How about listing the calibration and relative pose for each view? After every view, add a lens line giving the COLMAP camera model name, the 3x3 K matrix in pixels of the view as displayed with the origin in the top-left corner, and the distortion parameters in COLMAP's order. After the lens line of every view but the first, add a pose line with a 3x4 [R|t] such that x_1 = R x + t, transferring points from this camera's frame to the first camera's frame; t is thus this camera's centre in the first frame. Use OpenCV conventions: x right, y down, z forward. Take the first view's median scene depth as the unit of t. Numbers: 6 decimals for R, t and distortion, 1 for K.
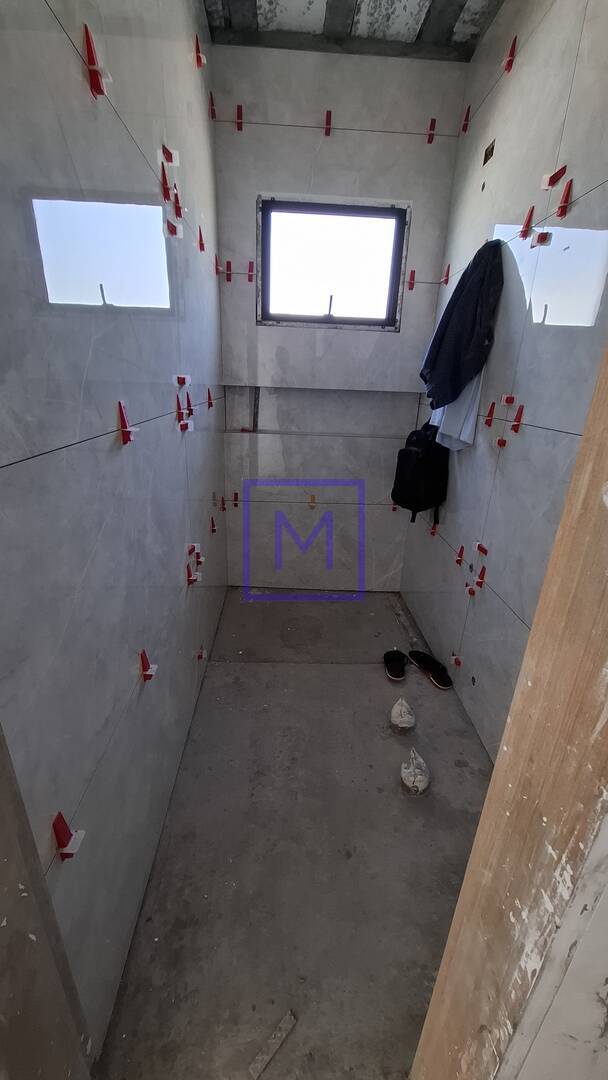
lens RADIAL K [[429.7, 0, 302.3], [0, 429.7, 544.9], [0, 0, 1]] dist [-0.005187, 0.002175]
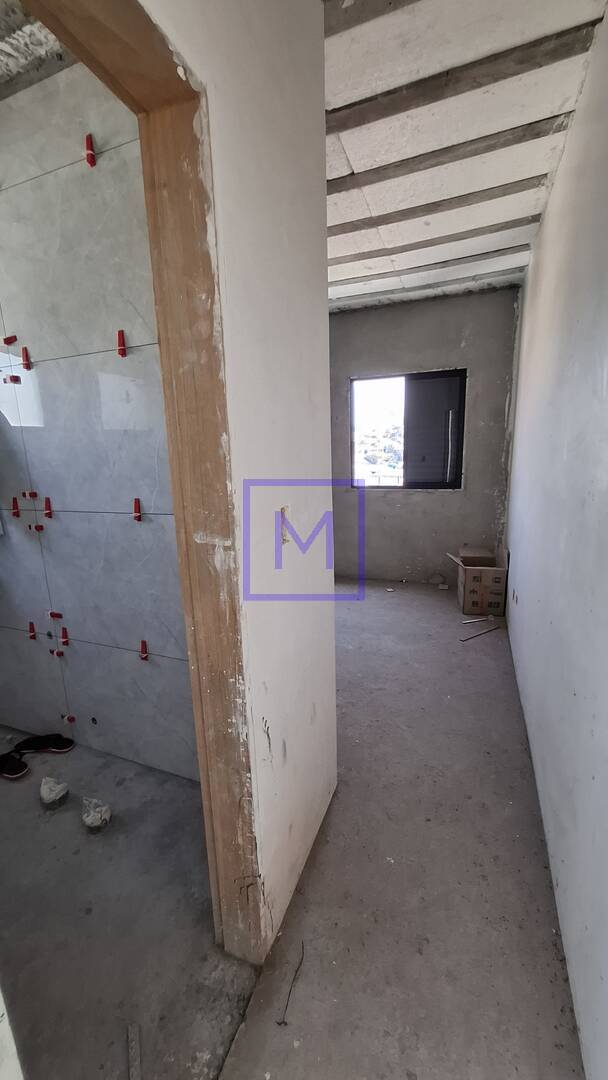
lens RADIAL K [[429.7, 0, 302.3], [0, 429.7, 544.9], [0, 0, 1]] dist [-0.005187, 0.002175]
pose [[0.406382, -0.245564, 0.880087, -0.292219], [0.376438, 0.922660, 0.083622, -0.011183], [-0.832555, 0.297316, 0.467392, -0.168665]]
